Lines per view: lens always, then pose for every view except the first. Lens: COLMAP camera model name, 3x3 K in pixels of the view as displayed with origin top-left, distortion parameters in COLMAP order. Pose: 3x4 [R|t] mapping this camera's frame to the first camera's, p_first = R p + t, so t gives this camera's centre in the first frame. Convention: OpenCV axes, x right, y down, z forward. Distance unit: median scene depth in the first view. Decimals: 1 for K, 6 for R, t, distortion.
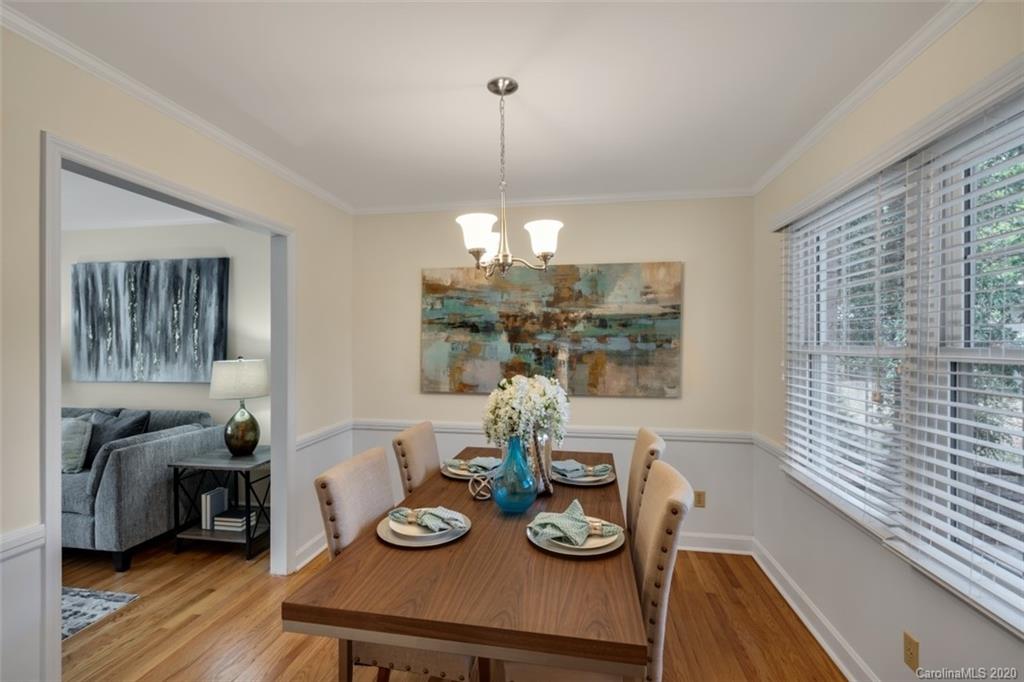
lens RADIAL K [[469.4, 0, 507.3], [0, 469.4, 344.8], [0, 0, 1]] dist [-0.003909, -0.000209]
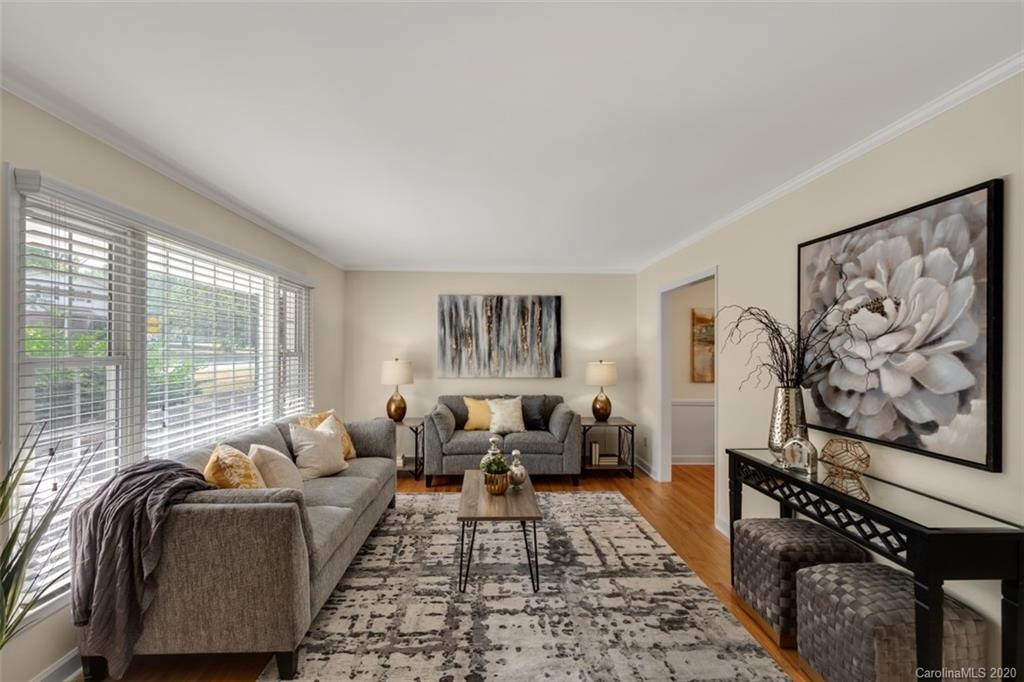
lens RADIAL K [[469.4, 0, 507.3], [0, 469.4, 344.8], [0, 0, 1]] dist [-0.003909, -0.000209]
pose [[0.978366, 0.009269, 0.206673, -1.060293], [-0.005551, 0.999812, -0.018563, 0.003059], [-0.206806, 0.017014, 0.978234, -0.453680]]
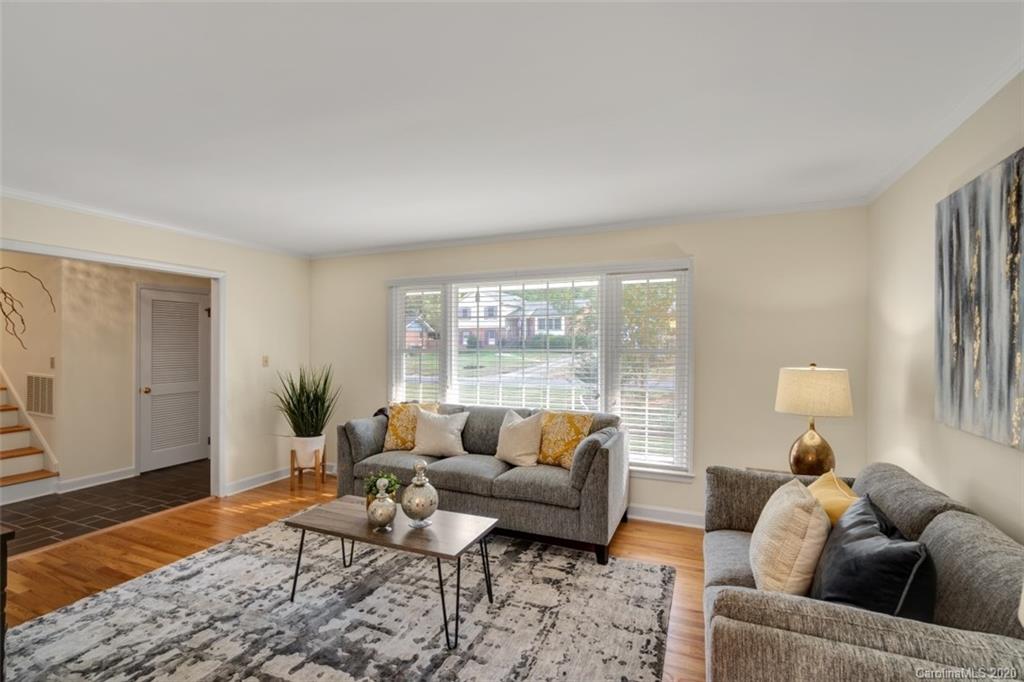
lens RADIAL K [[469.4, 0, 507.3], [0, 469.4, 344.8], [0, 0, 1]] dist [-0.003909, -0.000209]
pose [[-0.239317, -0.000618, -0.970941, -0.301207], [-0.007468, 0.999971, 0.001204, -0.007554], [0.970913, 0.007539, -0.239315, 0.676977]]
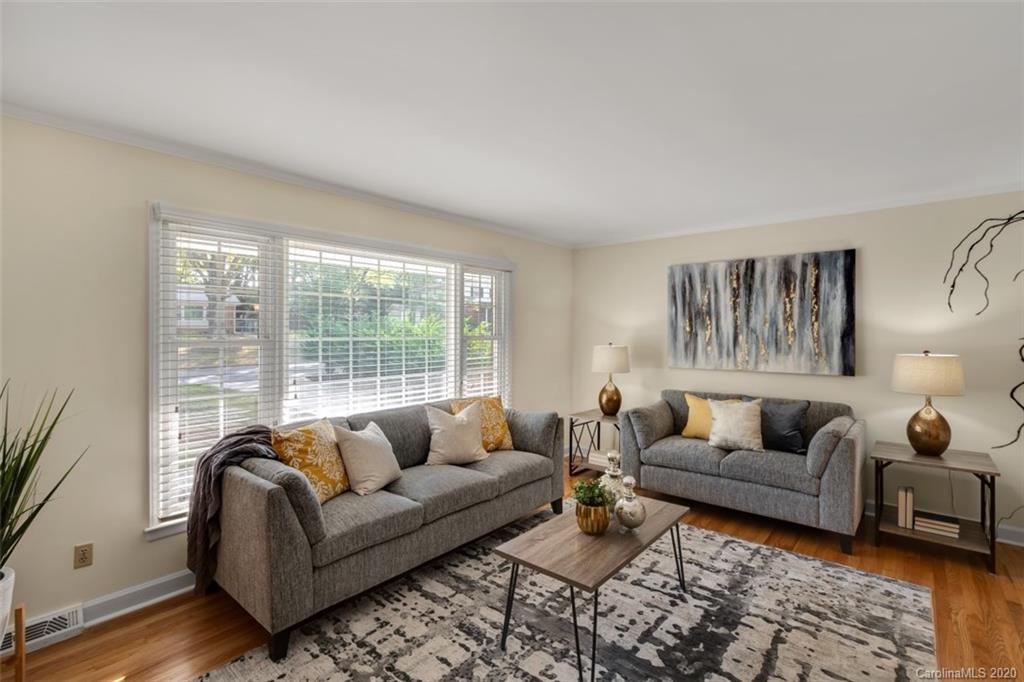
lens RADIAL K [[471.6, 0, 507.7], [0, 471.6, 330.6], [0, 0, 1]] dist [0.000022, 0.000696]
pose [[0.859011, 0.002365, -0.511951, -0.700274], [-0.007963, 0.999930, -0.008742, -0.000412], [0.511895, 0.011586, 0.858970, -0.217371]]
